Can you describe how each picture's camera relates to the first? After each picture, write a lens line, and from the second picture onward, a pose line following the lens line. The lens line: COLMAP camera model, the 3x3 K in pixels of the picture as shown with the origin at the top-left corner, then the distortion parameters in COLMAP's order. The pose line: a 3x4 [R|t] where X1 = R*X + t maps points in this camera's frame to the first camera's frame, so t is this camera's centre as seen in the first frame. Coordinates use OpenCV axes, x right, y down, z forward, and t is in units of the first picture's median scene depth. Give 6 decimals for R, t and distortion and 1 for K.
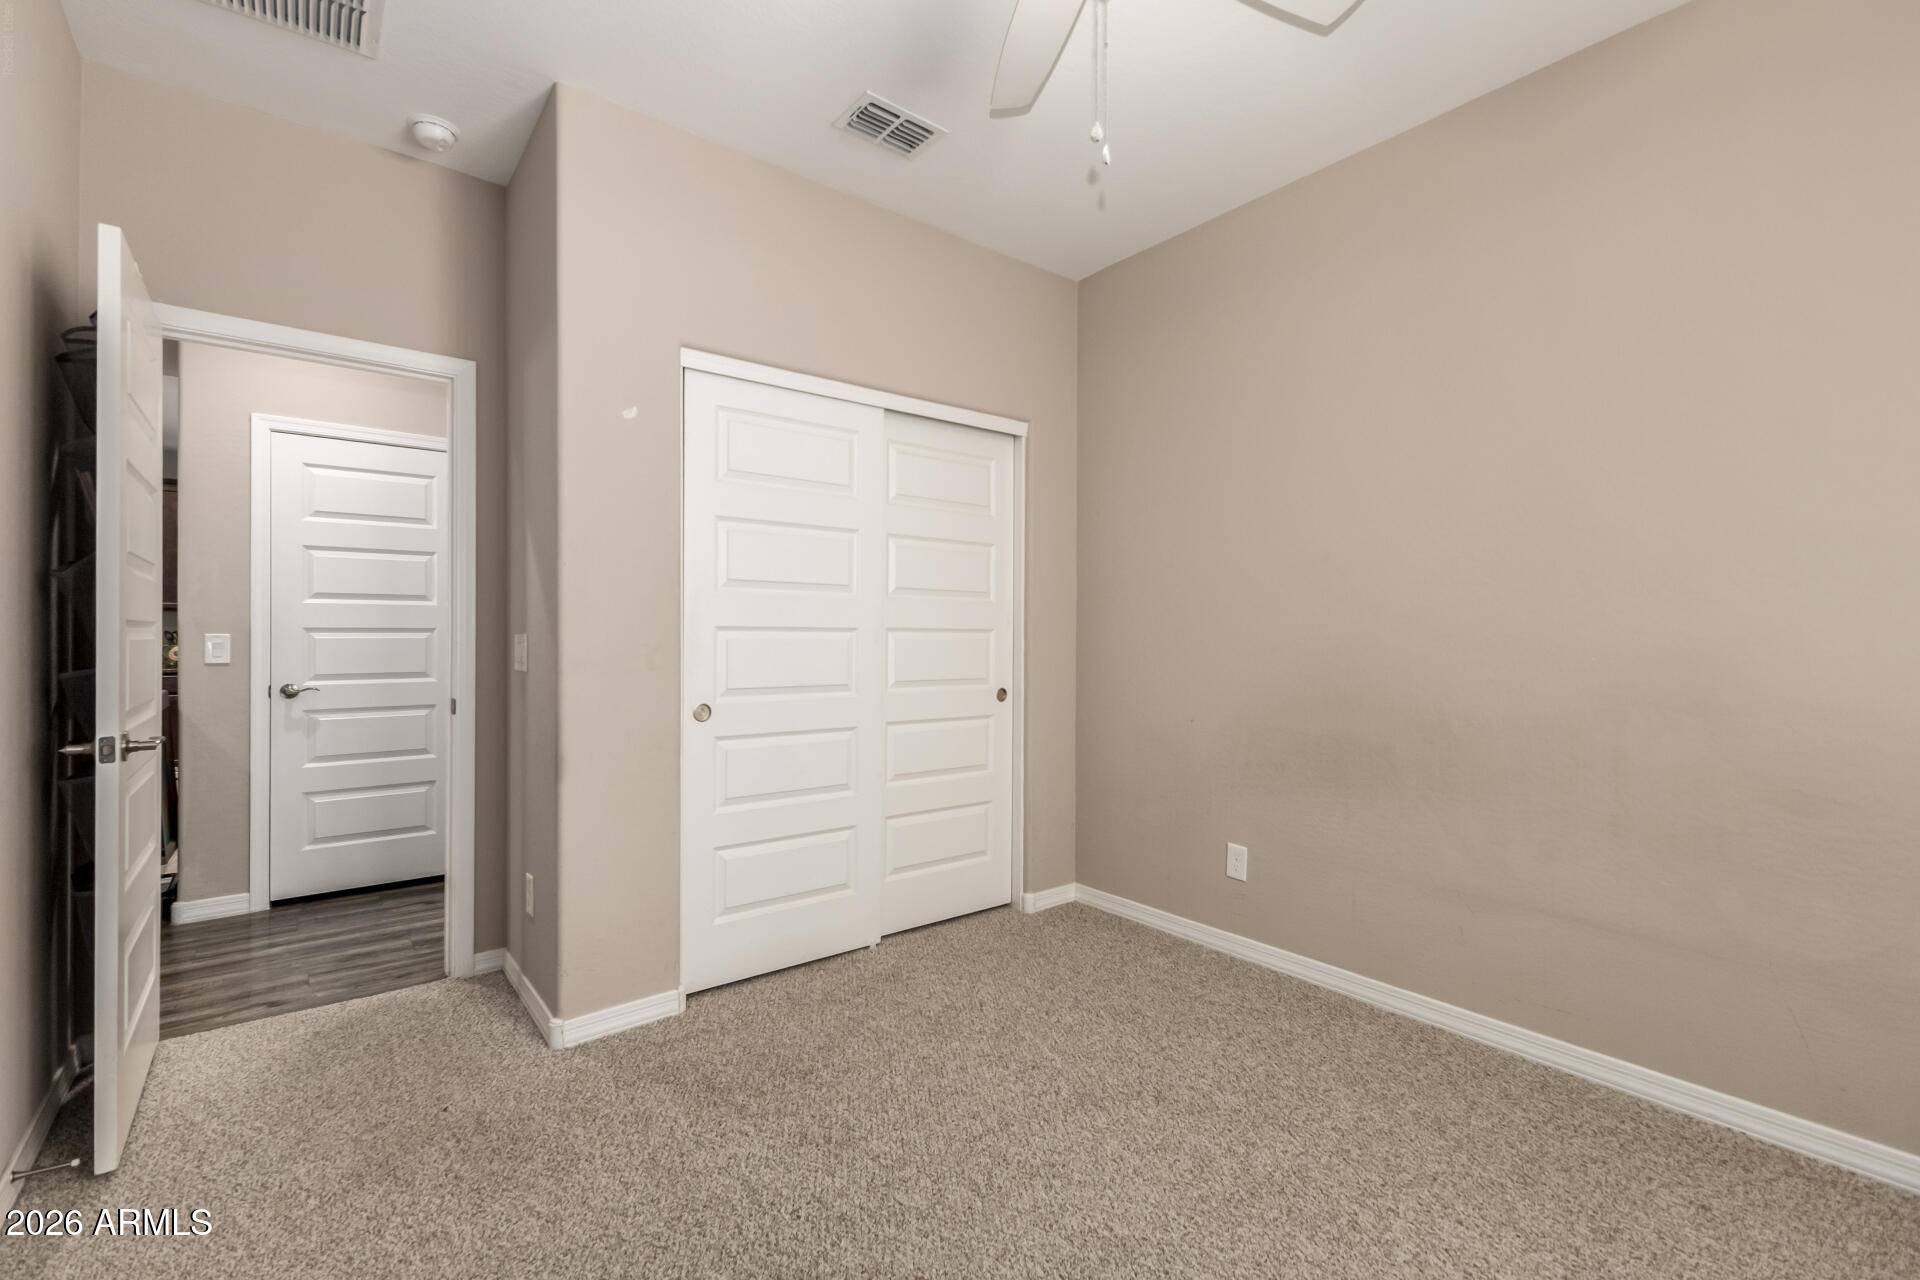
lens RADIAL K [[835.6, 0, 959.9], [0, 835.6, 636.4], [0, 0, 1]] dist [0.007834, -0.000179]
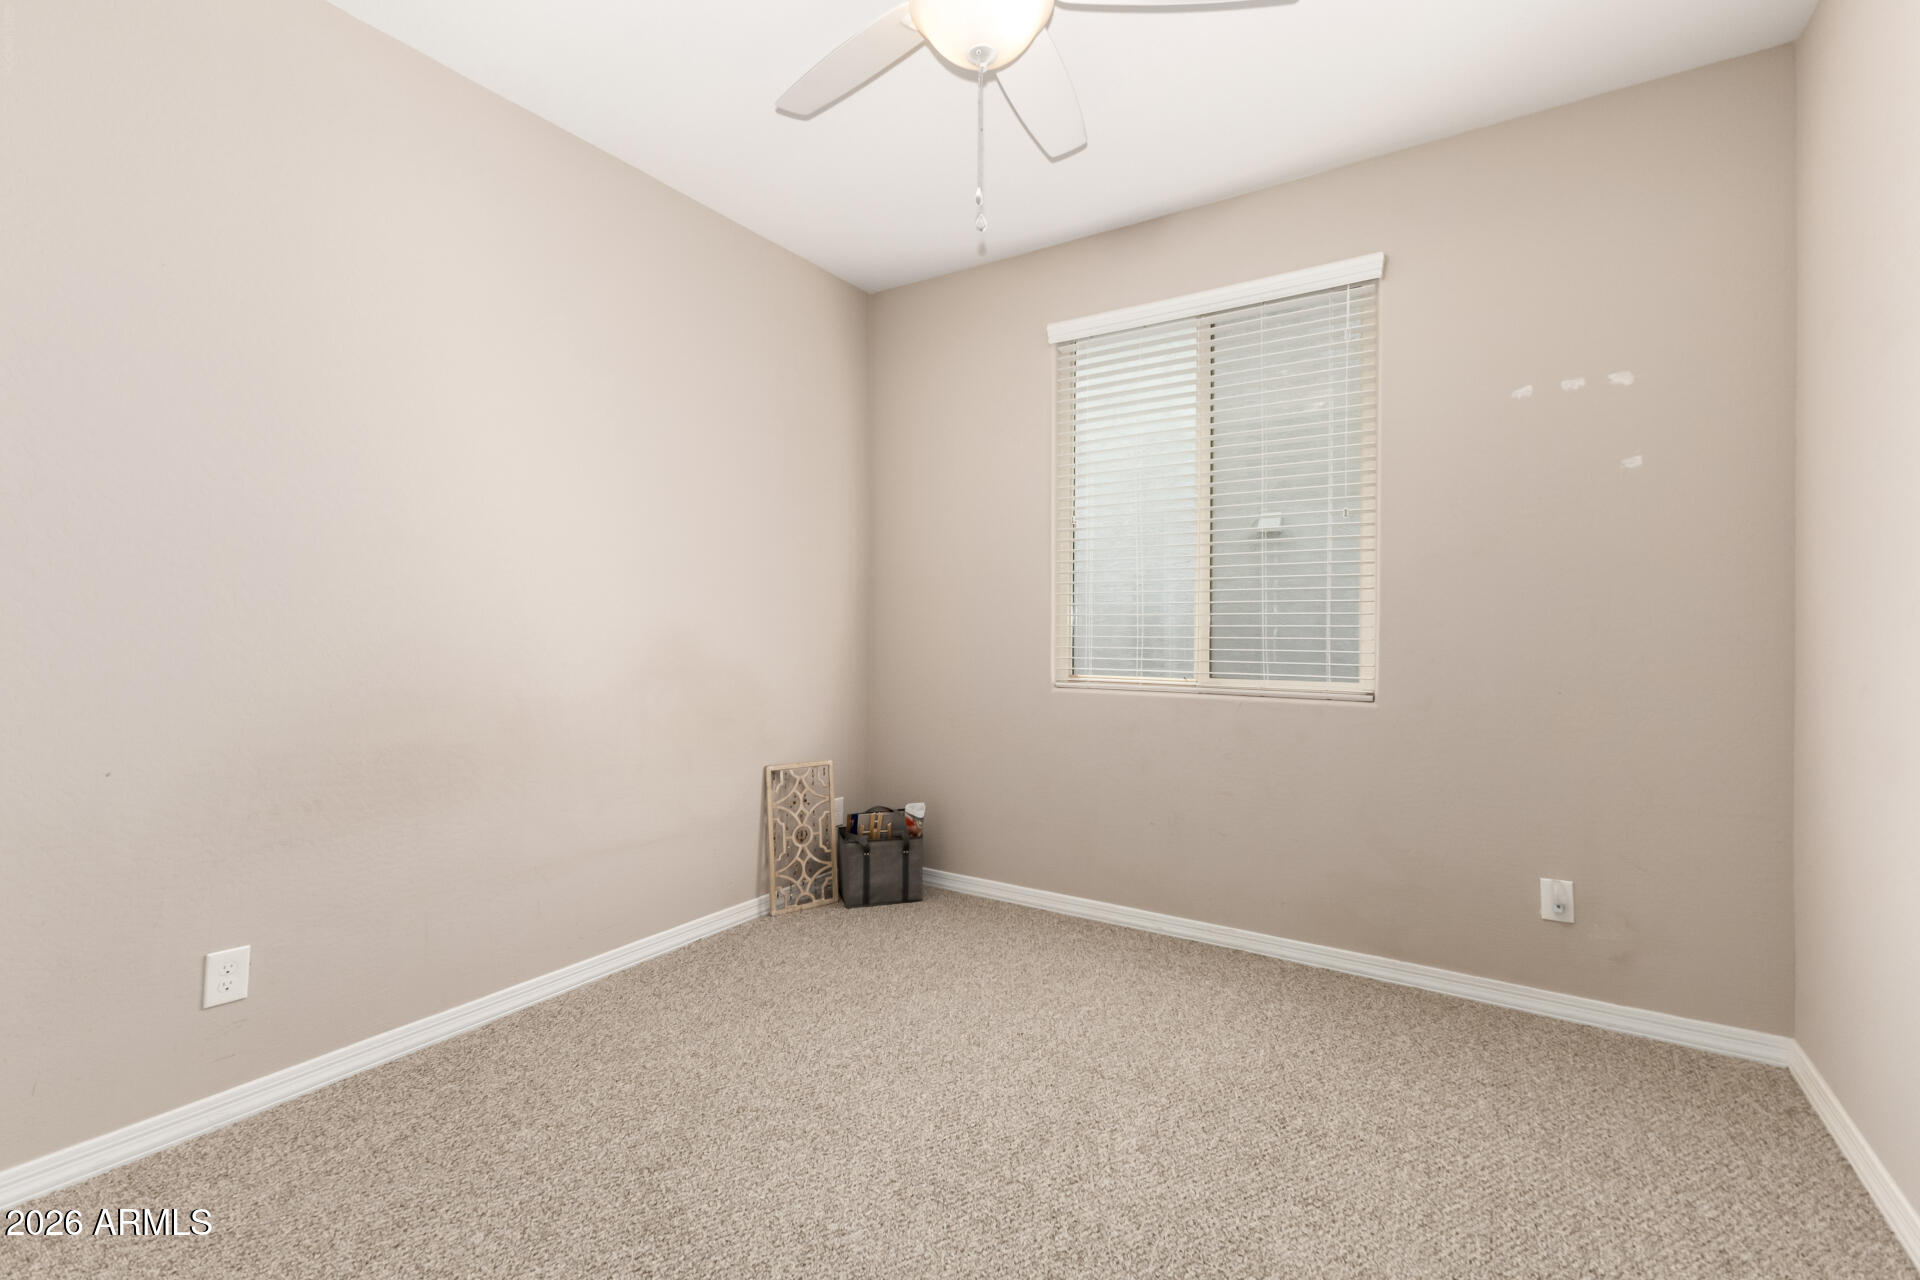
lens RADIAL K [[835.6, 0, 958.6], [0, 835.6, 633.1], [0, 0, 1]] dist [0.007834, -0.000179]
pose [[-0.322857, -0.011642, 0.946376, -0.553273], [-0.002085, 0.999931, 0.011589, -0.002139], [-0.946446, 0.001768, -0.322858, 0.822417]]
